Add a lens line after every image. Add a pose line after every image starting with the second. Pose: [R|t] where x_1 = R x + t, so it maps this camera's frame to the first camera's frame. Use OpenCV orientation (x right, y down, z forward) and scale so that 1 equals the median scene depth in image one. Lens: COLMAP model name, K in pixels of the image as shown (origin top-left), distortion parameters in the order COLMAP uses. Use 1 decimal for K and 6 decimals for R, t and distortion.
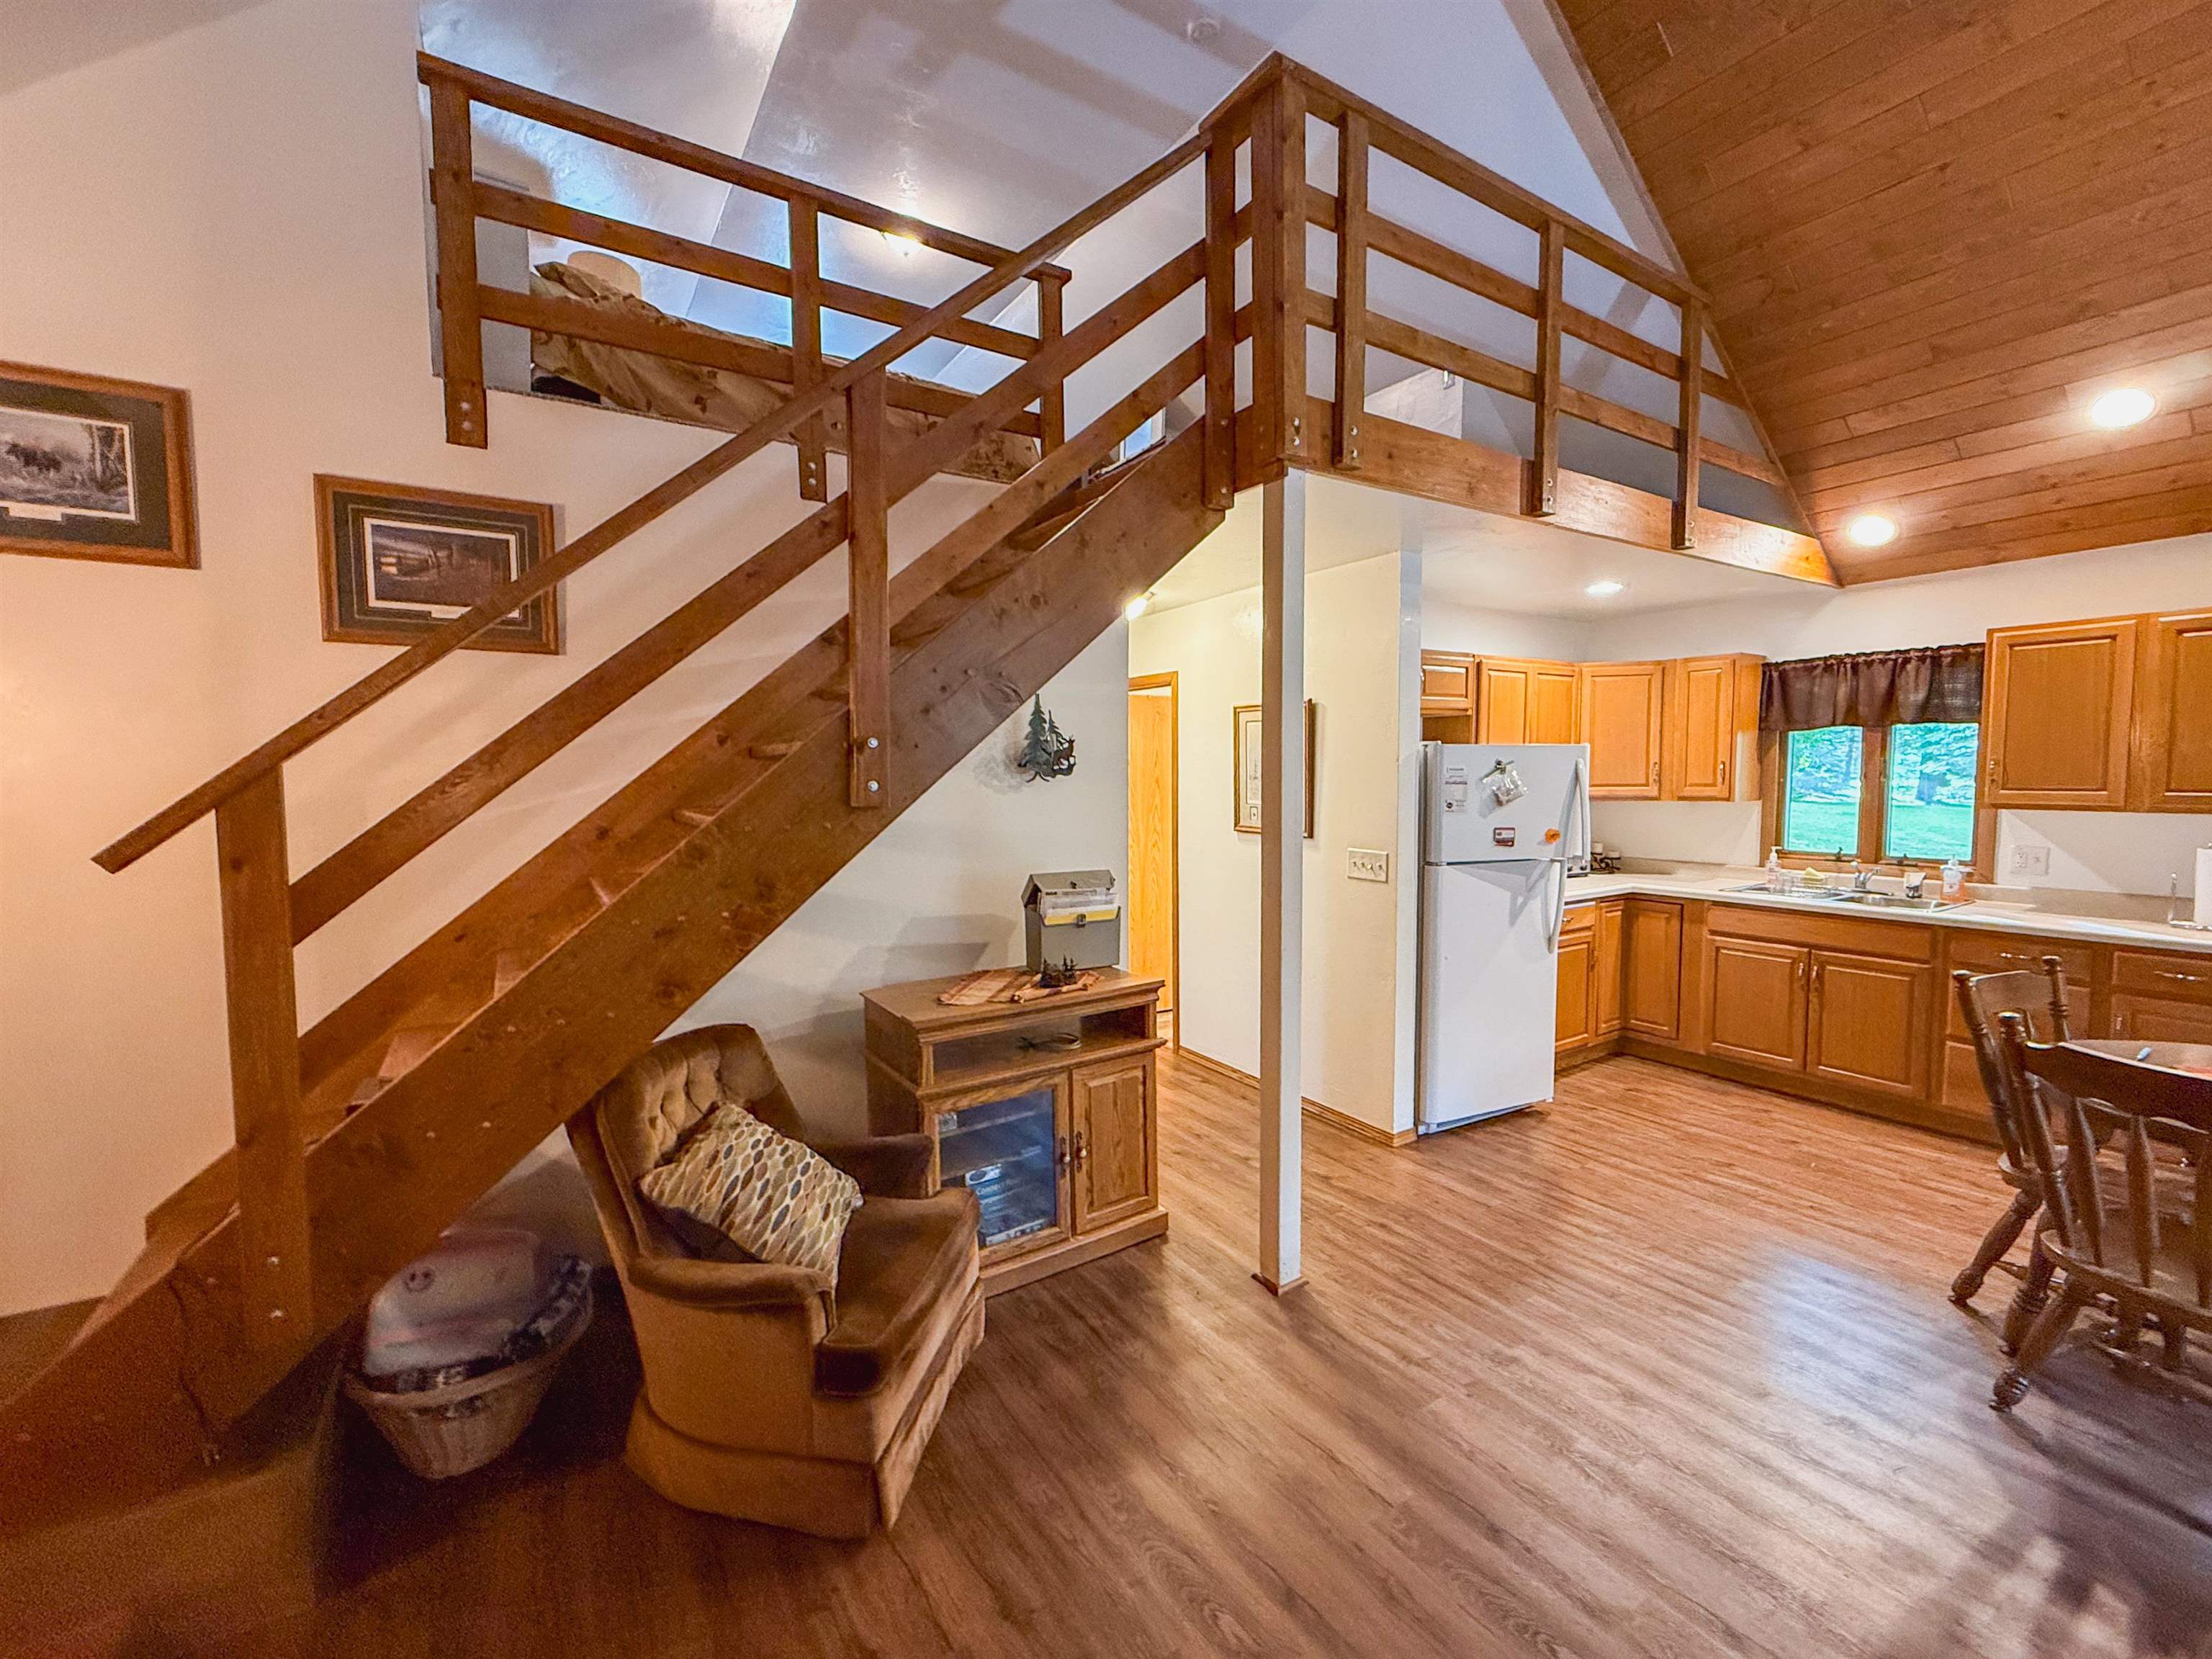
lens RADIAL K [[907.9, 0, 1102.7], [0, 907.9, 832.4], [0, 0, 1]] dist [-0.001241, -0.000332]
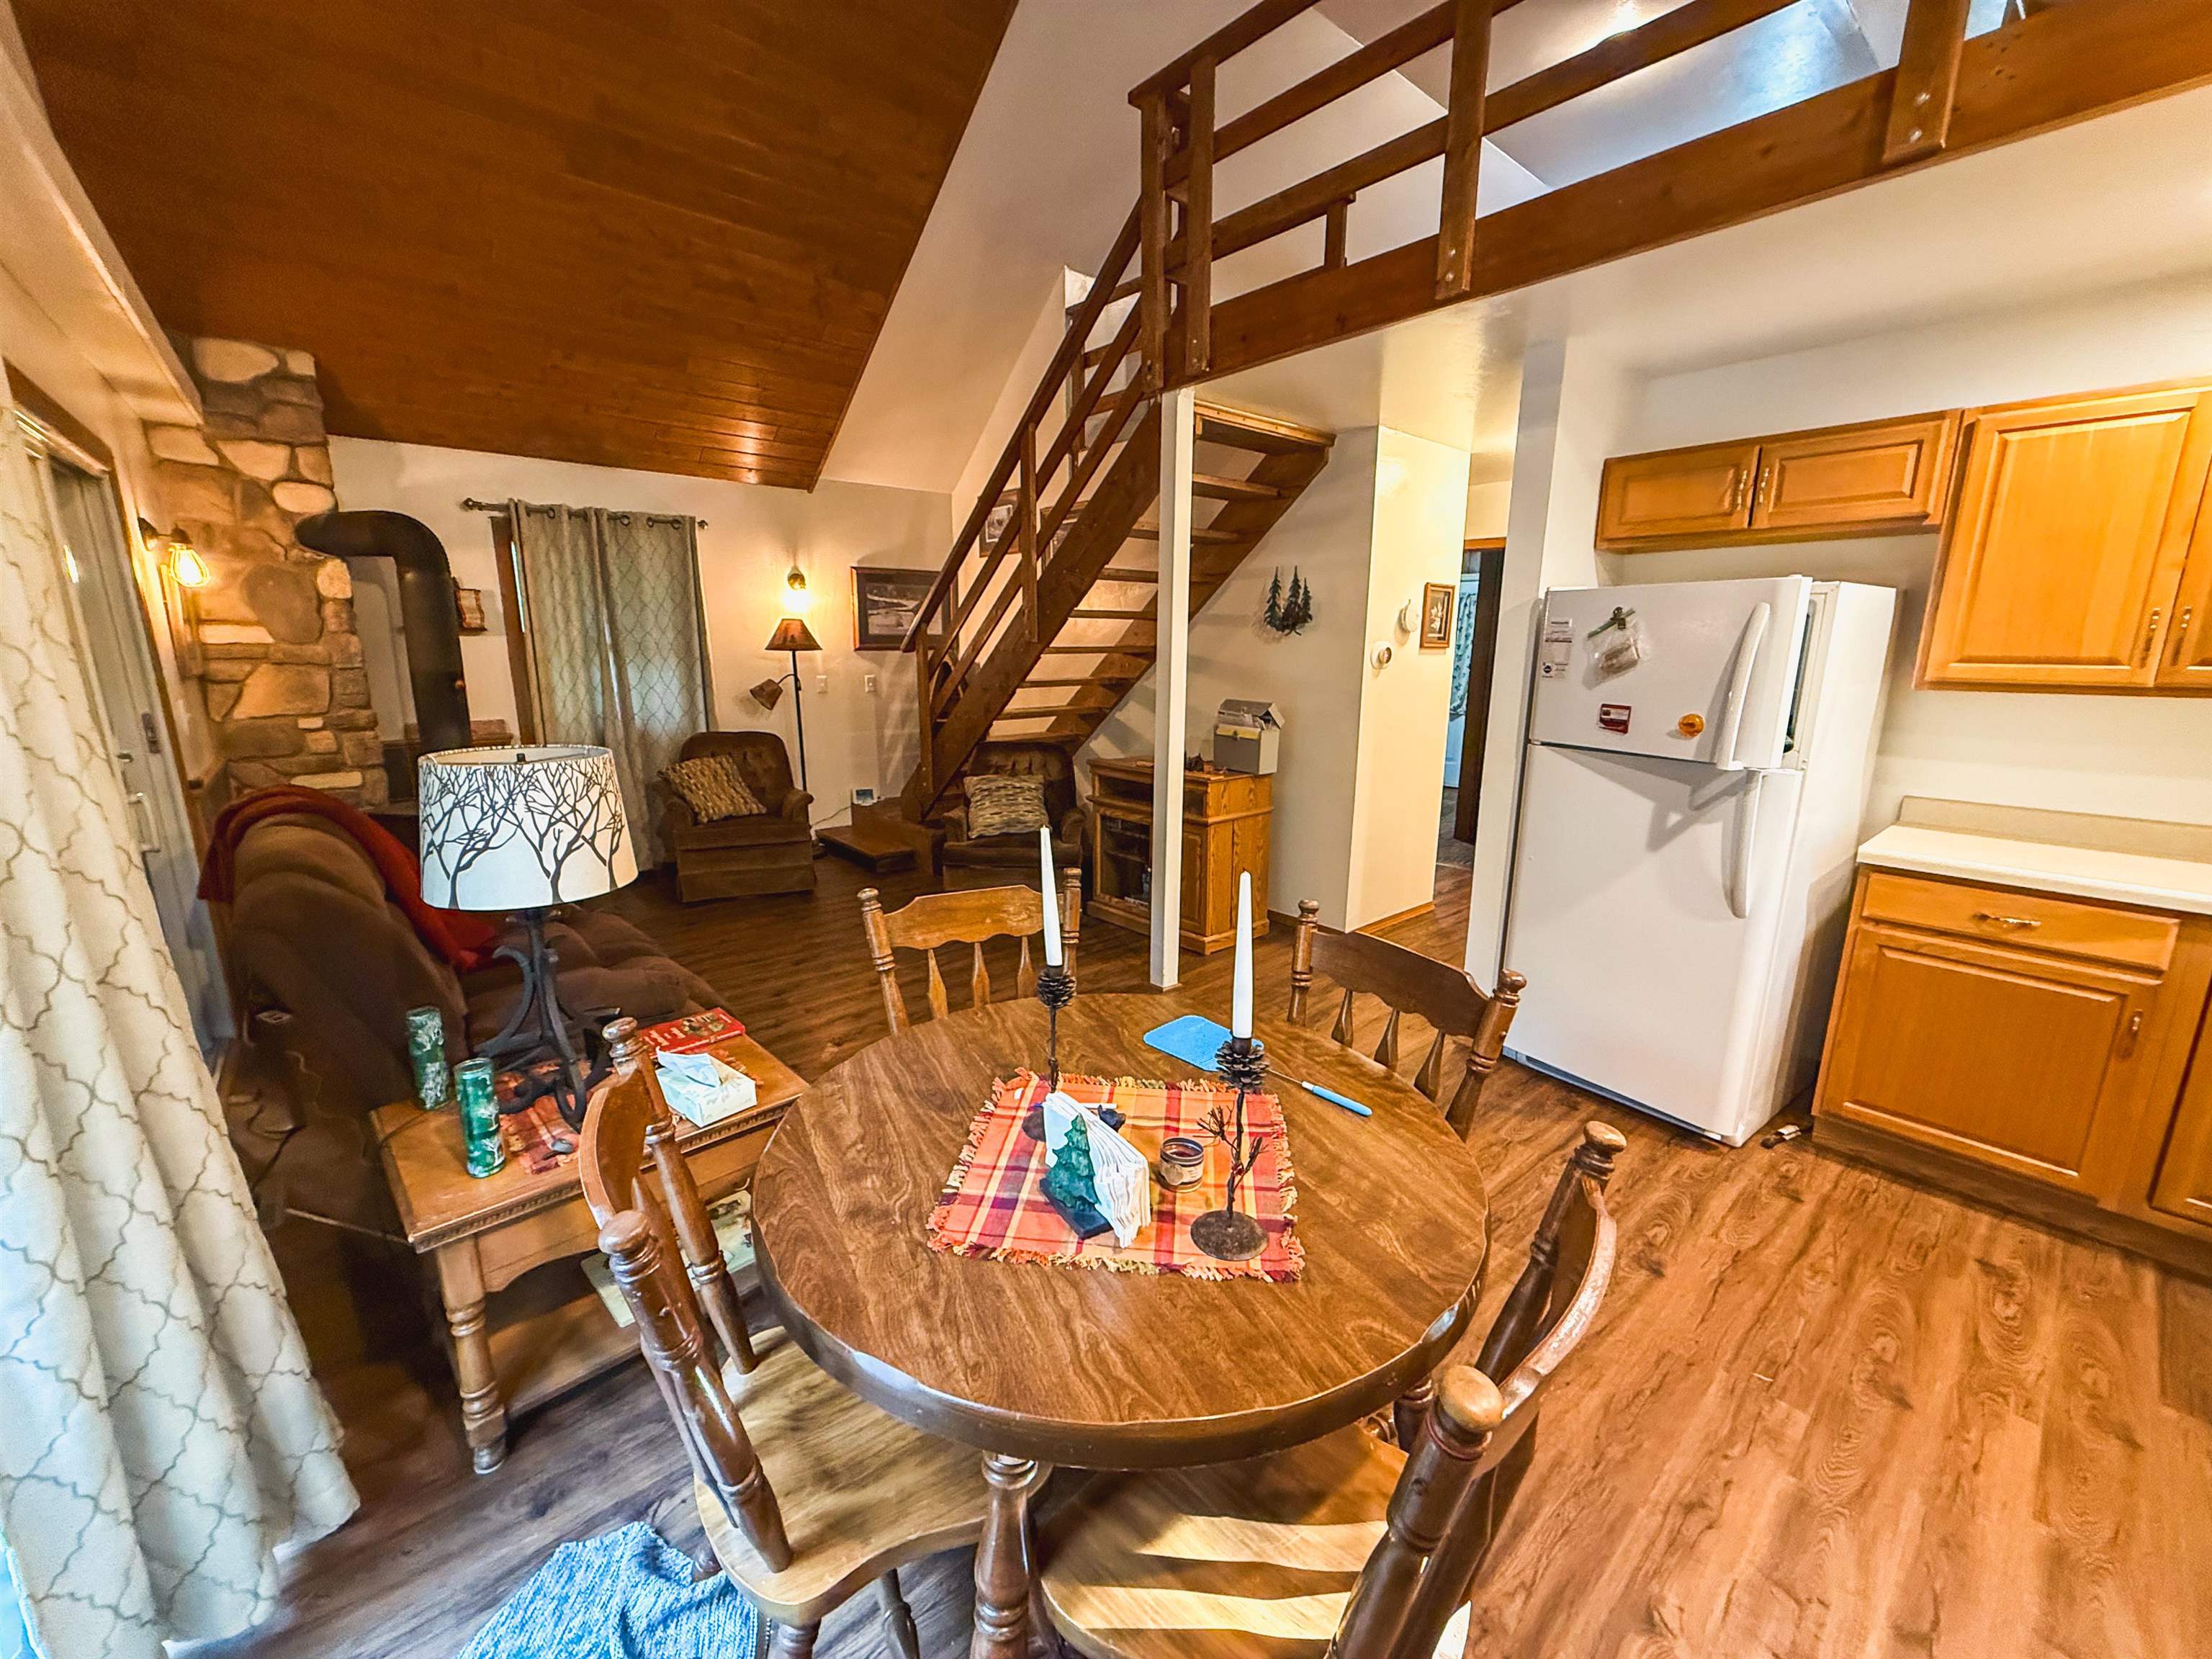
lens RADIAL K [[885.6, 0, 1096.9], [0, 885.6, 830.7], [0, 0, 1]] dist [0.000705, -0.000074]
pose [[0.139541, 0.217117, -0.966120, 1.079486], [-0.069706, 0.975399, 0.209135, -0.026040], [0.987760, 0.038162, 0.151242, 0.490639]]
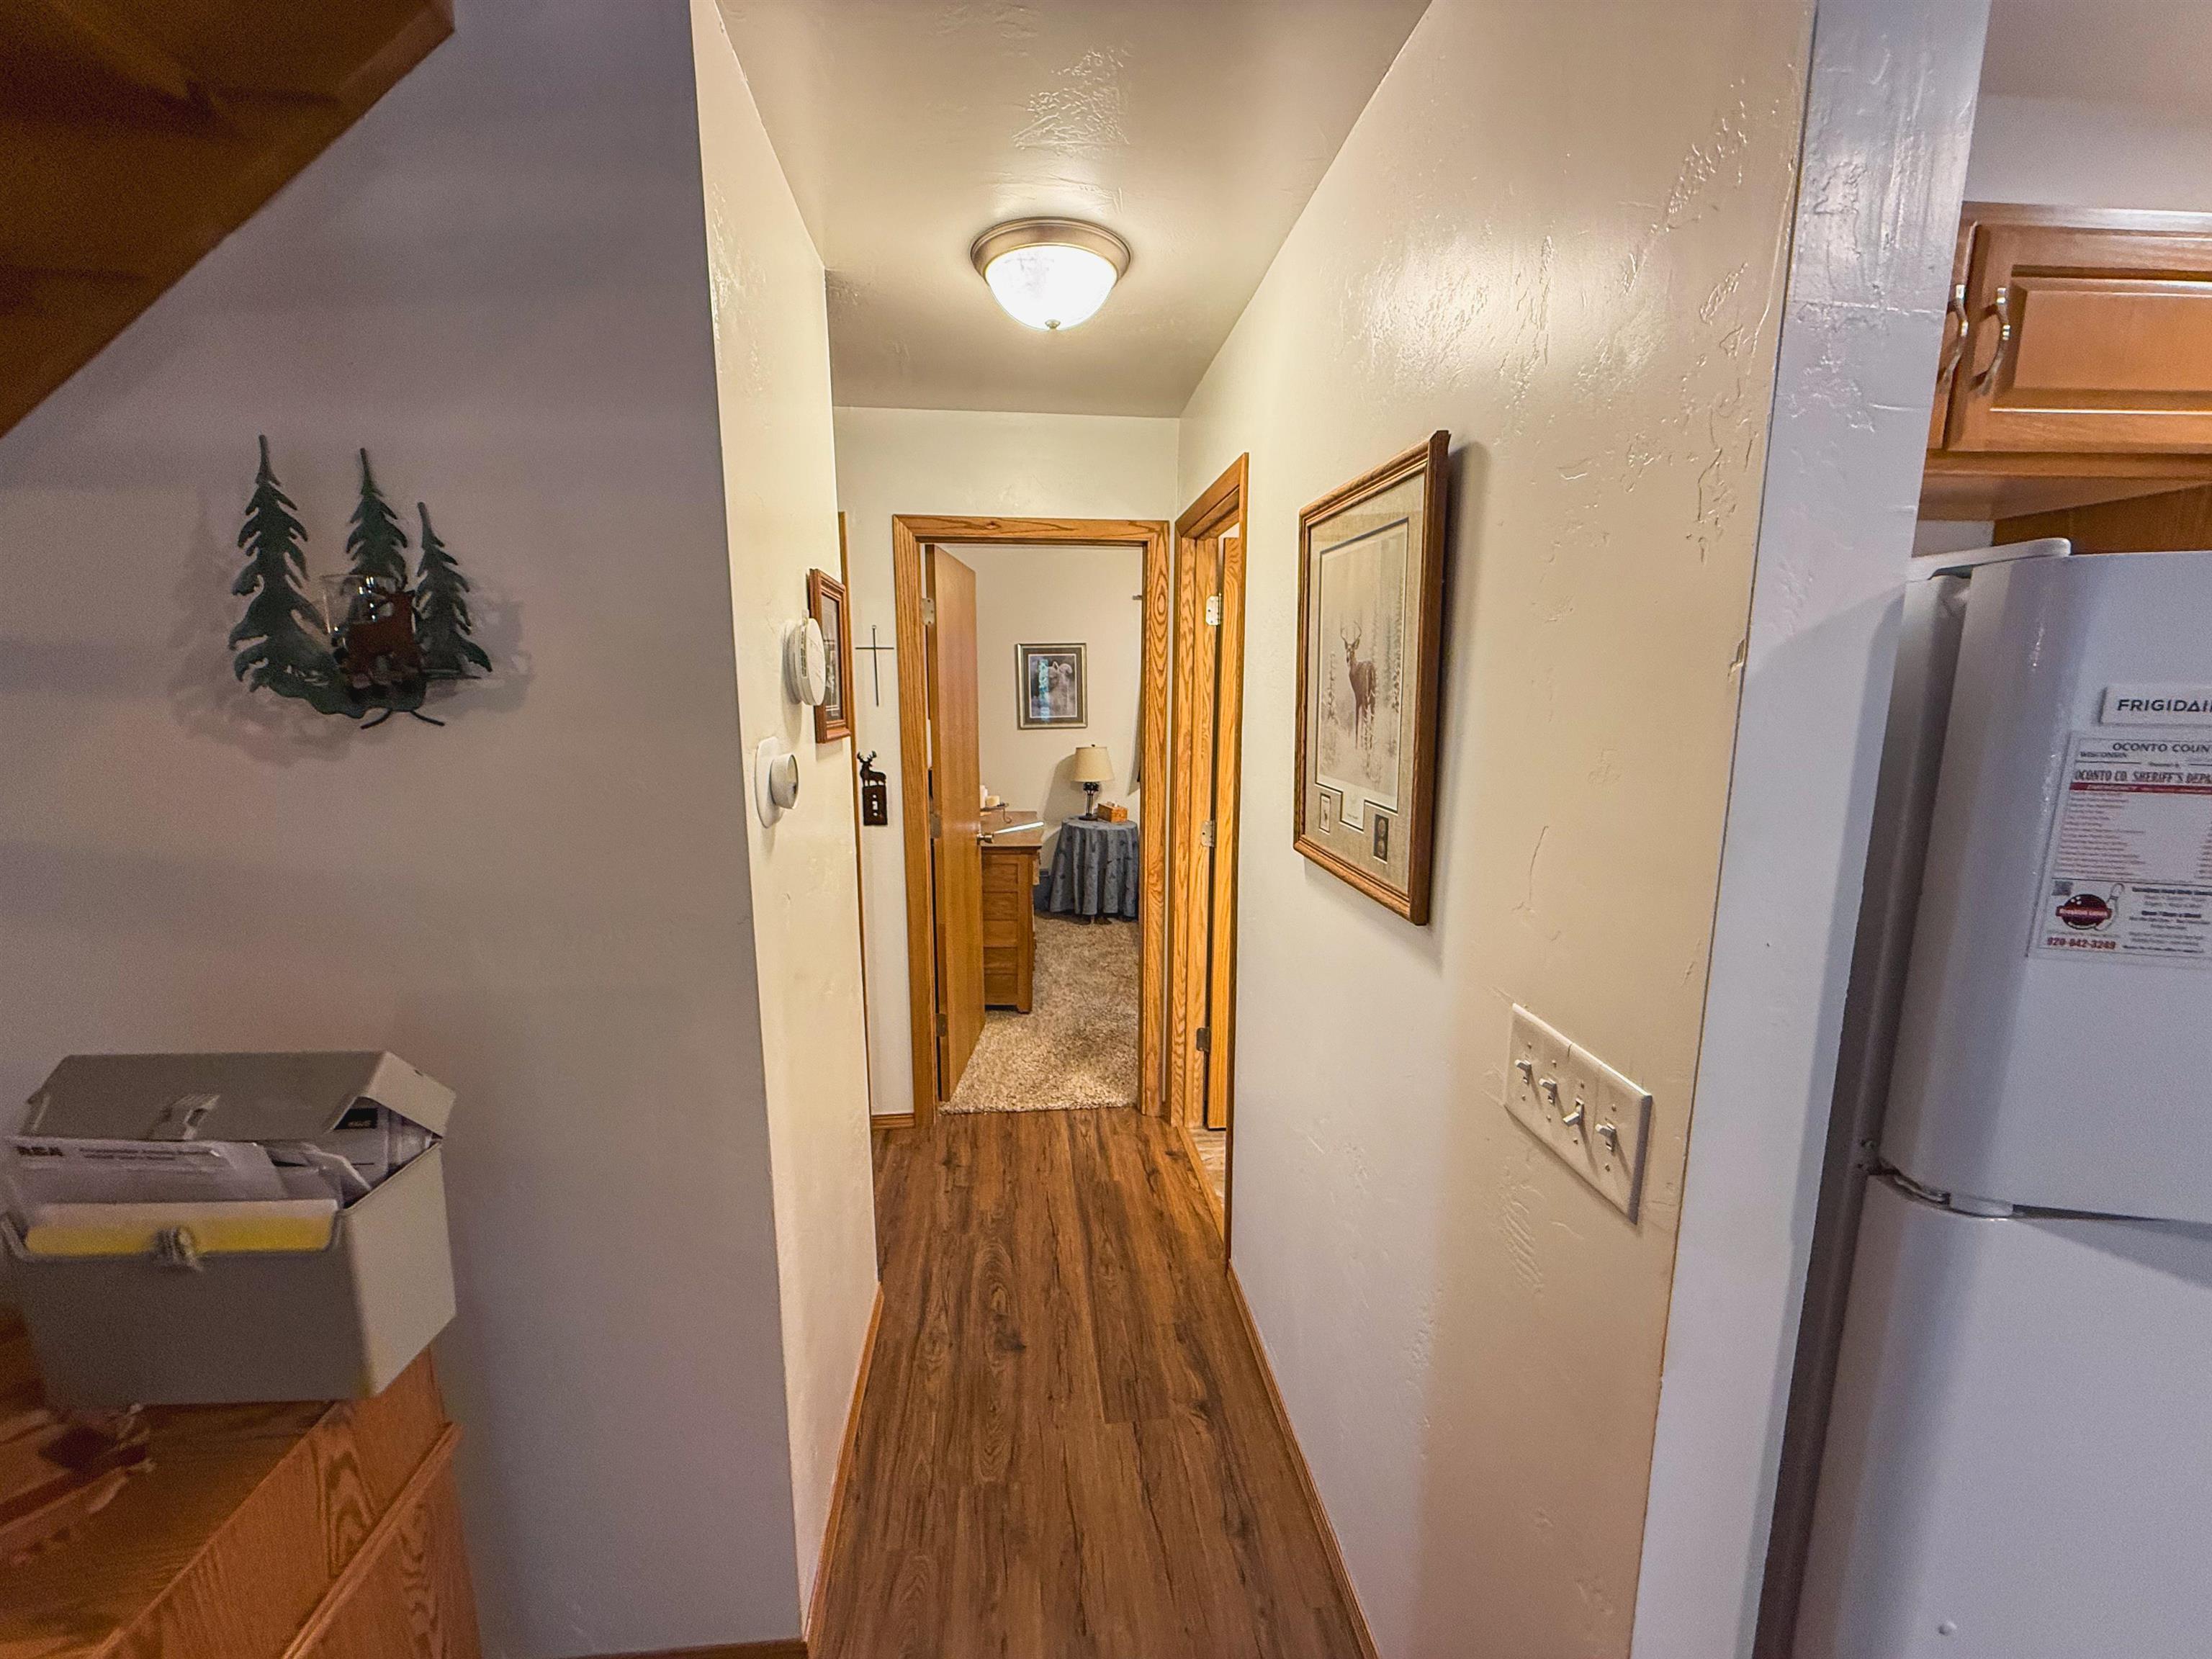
lens RADIAL K [[885.6, 0, 1096.9], [0, 885.6, 830.7], [0, 0, 1]] dist [0.000705, -0.000074]
pose [[0.893674, 0.078157, -0.441858, 0.279978], [-0.033591, 0.993604, 0.107812, -0.055773], [0.447458, -0.081506, 0.890583, 0.747557]]
